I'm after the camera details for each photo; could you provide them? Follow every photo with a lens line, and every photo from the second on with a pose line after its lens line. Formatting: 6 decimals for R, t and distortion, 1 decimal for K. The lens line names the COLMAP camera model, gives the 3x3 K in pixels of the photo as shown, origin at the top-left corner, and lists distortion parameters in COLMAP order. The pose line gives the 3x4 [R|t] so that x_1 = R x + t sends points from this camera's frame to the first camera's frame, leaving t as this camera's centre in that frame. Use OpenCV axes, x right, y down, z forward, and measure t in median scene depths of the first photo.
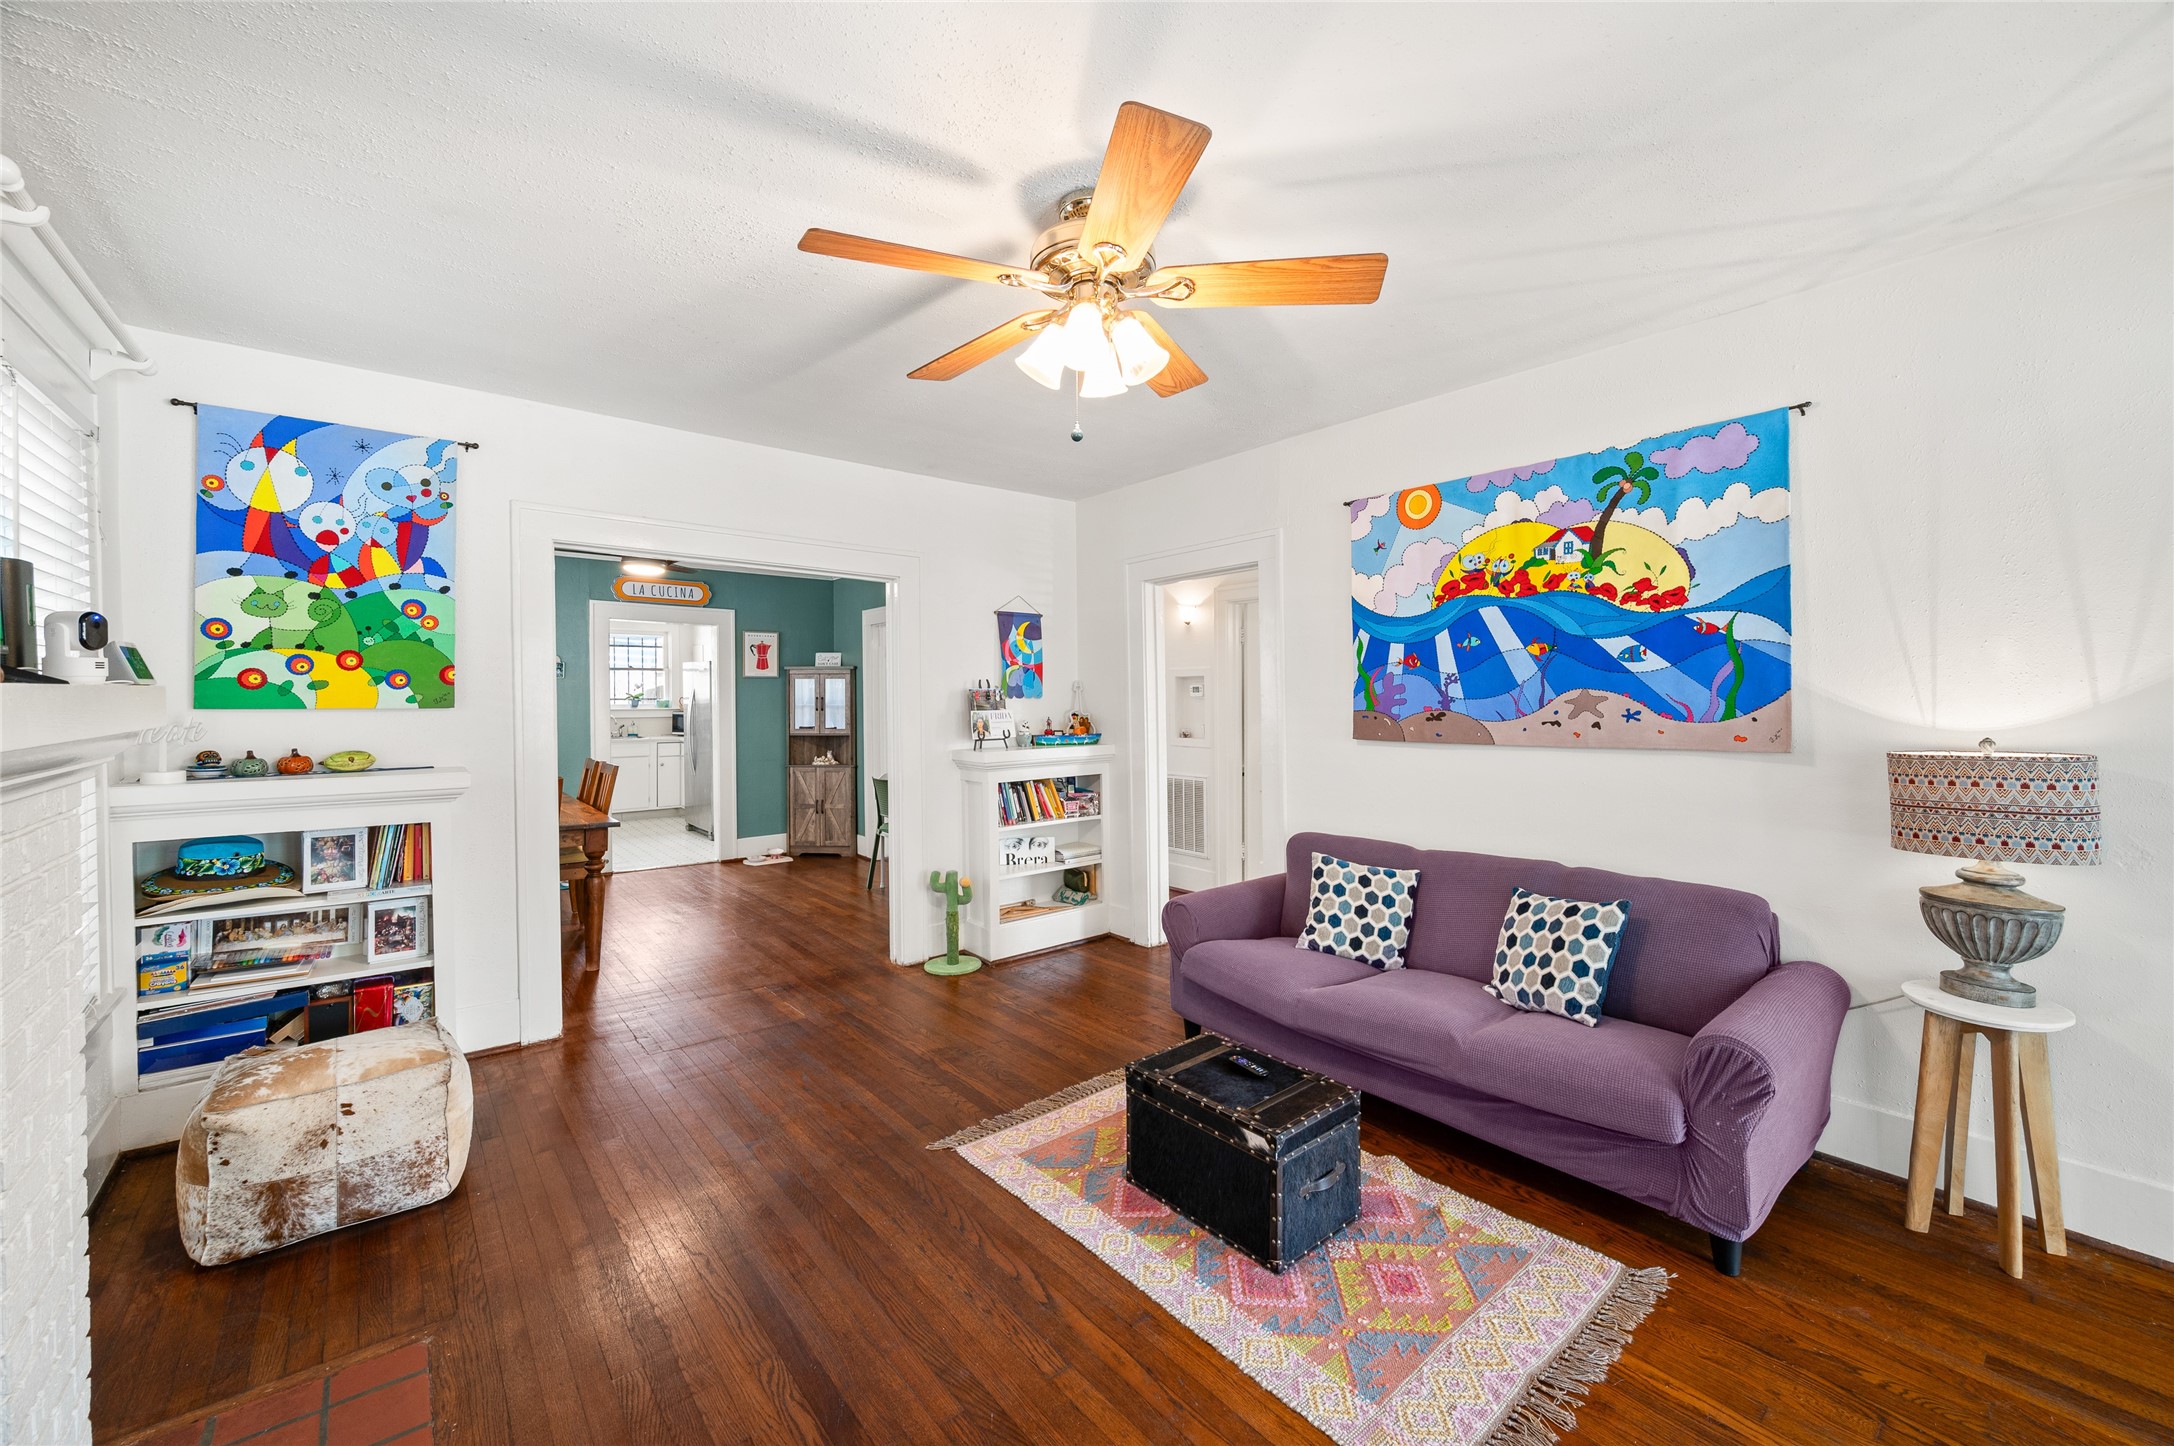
lens RADIAL K [[861.7, 0, 1087.4], [0, 861.7, 703.0], [0, 0, 1]] dist [-0.002165, 0.000578]
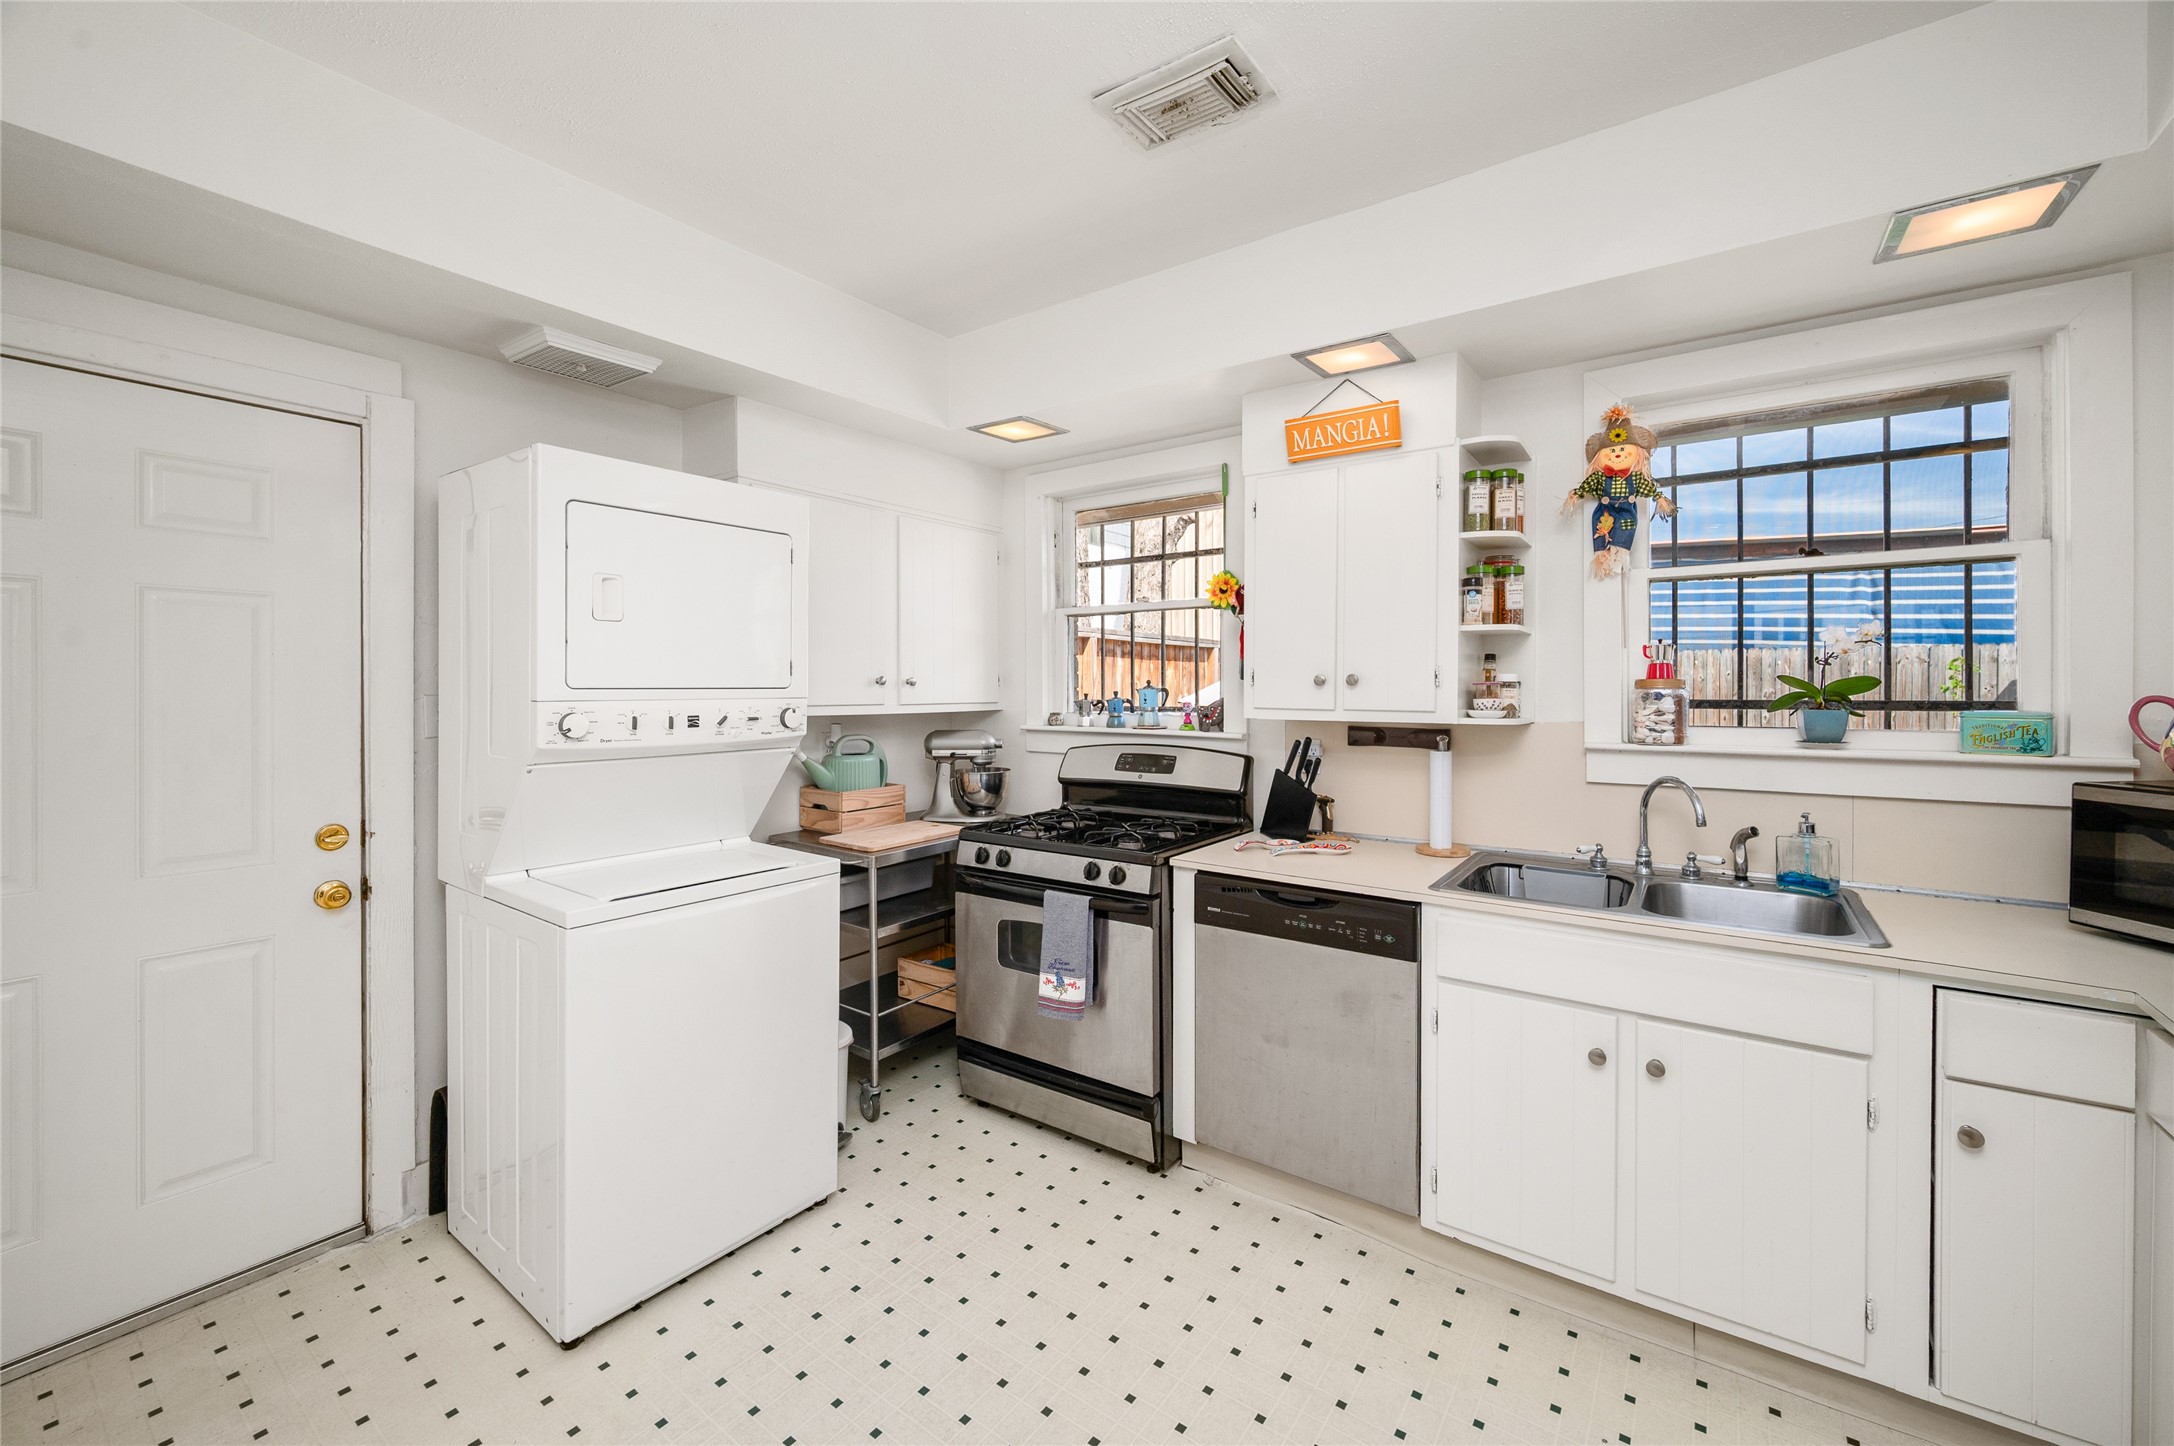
lens RADIAL K [[861.7, 0, 1103.4], [0, 861.7, 695.3], [0, 0, 1]] dist [-0.002165, 0.000578]
pose [[0.261849, 0.013357, -0.965016, -1.217597], [-0.007912, 0.999900, 0.011693, -0.025242], [0.965076, 0.004574, 0.261928, 2.551234]]
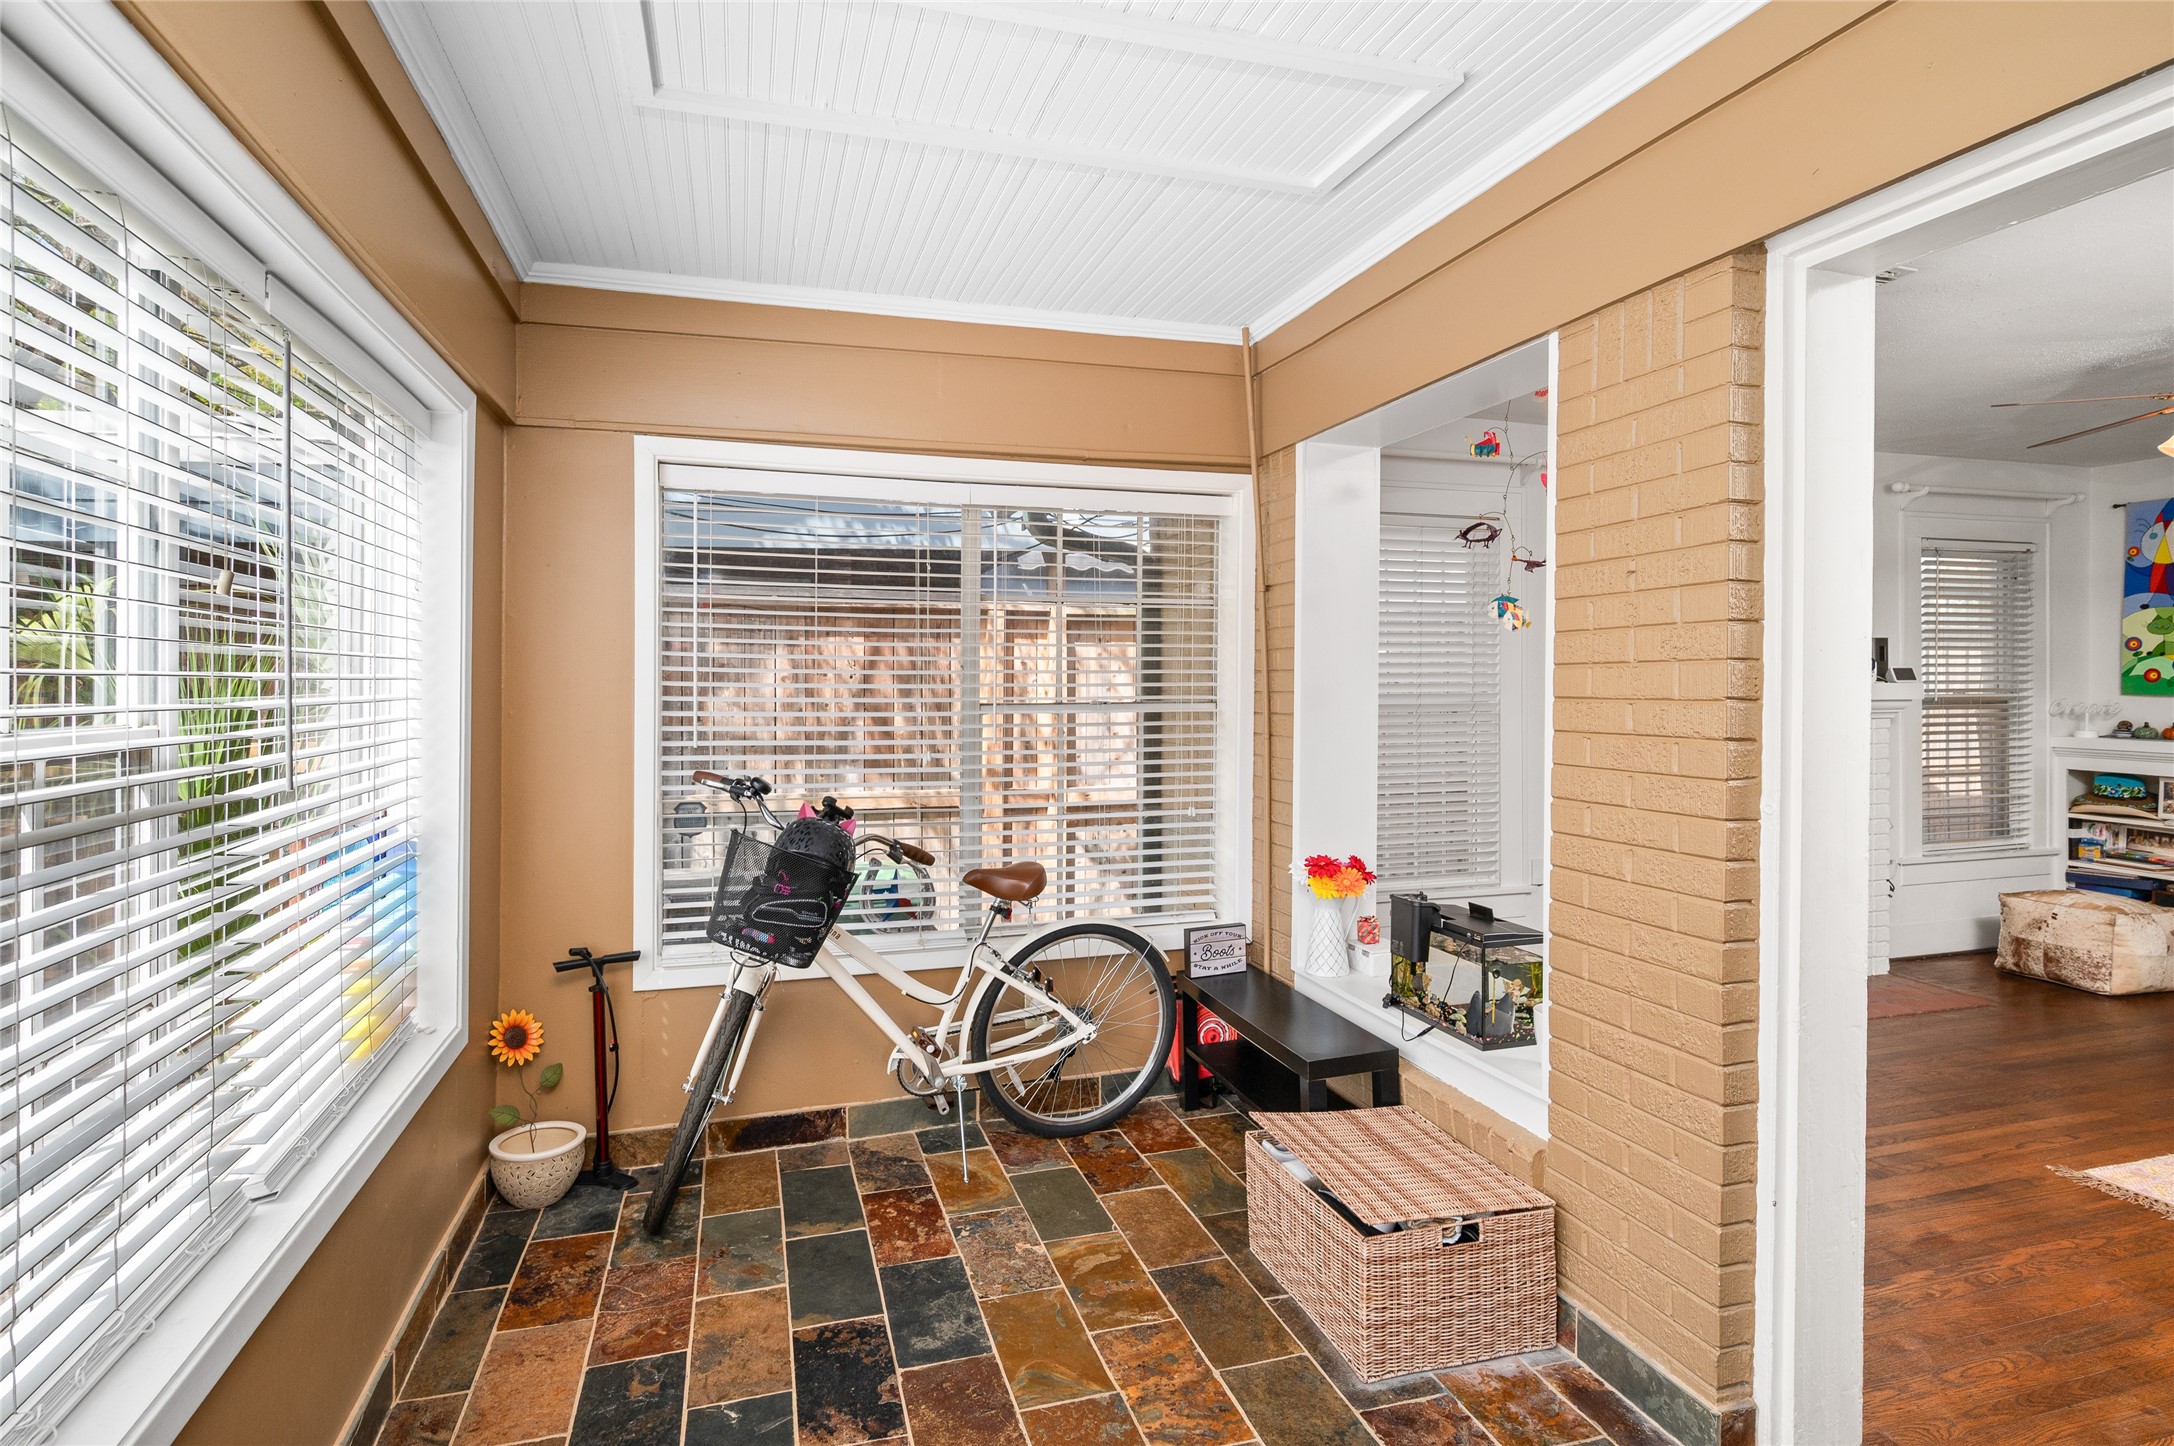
lens RADIAL K [[1123.2, 0, 1088.5], [0, 1123.2, 694.8], [0, 0, 1]] dist [0.000226, -0.000210]
pose [[-0.371836, 0.014373, -0.928187, 1.448195], [-0.007826, 0.999796, 0.018617, -0.014825], [0.928265, 0.014186, -0.371648, -0.010321]]
